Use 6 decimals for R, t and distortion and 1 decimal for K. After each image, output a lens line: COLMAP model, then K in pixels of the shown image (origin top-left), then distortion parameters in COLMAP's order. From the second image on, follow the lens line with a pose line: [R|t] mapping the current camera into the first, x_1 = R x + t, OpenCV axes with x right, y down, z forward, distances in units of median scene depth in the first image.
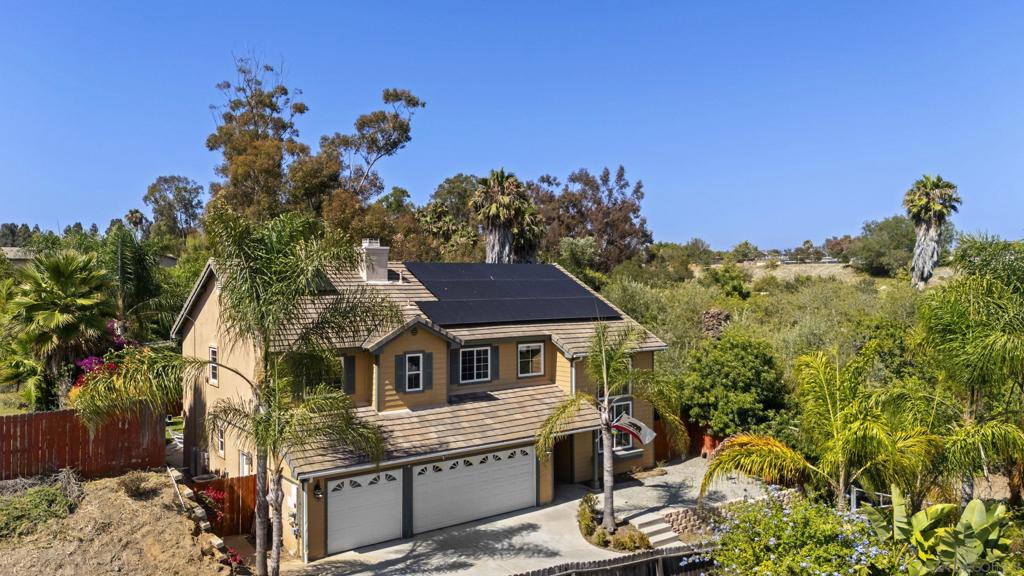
lens RADIAL K [[751.8, 0, 512.0], [0, 751.8, 288.0], [0, 0, 1]] dist [0.063790, -0.058952]
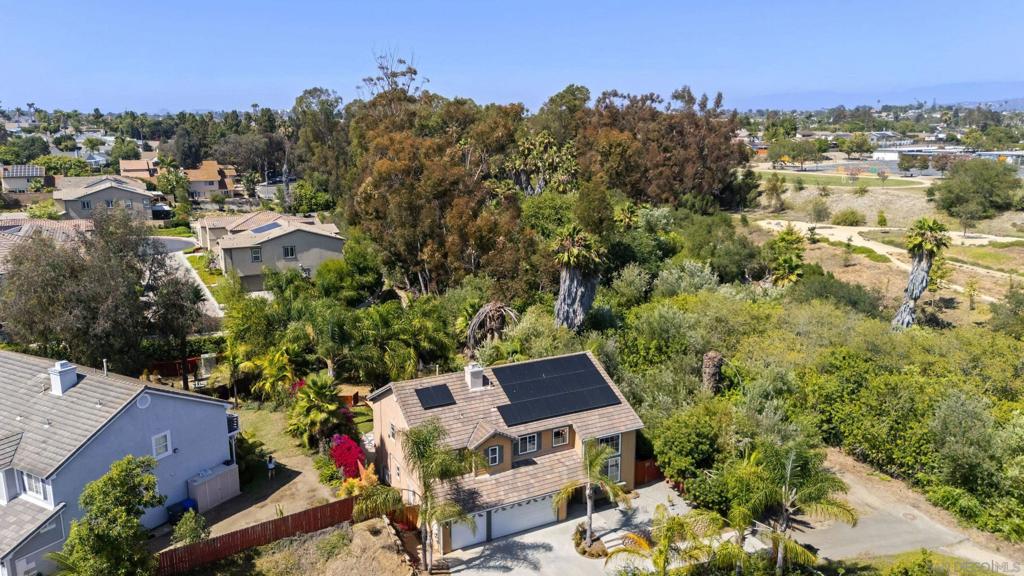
lens RADIAL K [[751.8, 0, 512.0], [0, 751.8, 288.0], [0, 0, 1]] dist [0.063790, -0.058952]
pose [[0.987403, 0.039538, -0.153205, 0.193340], [-0.006874, 0.978082, 0.208108, -0.701721], [0.158075, -0.204433, 0.966033, -0.766293]]
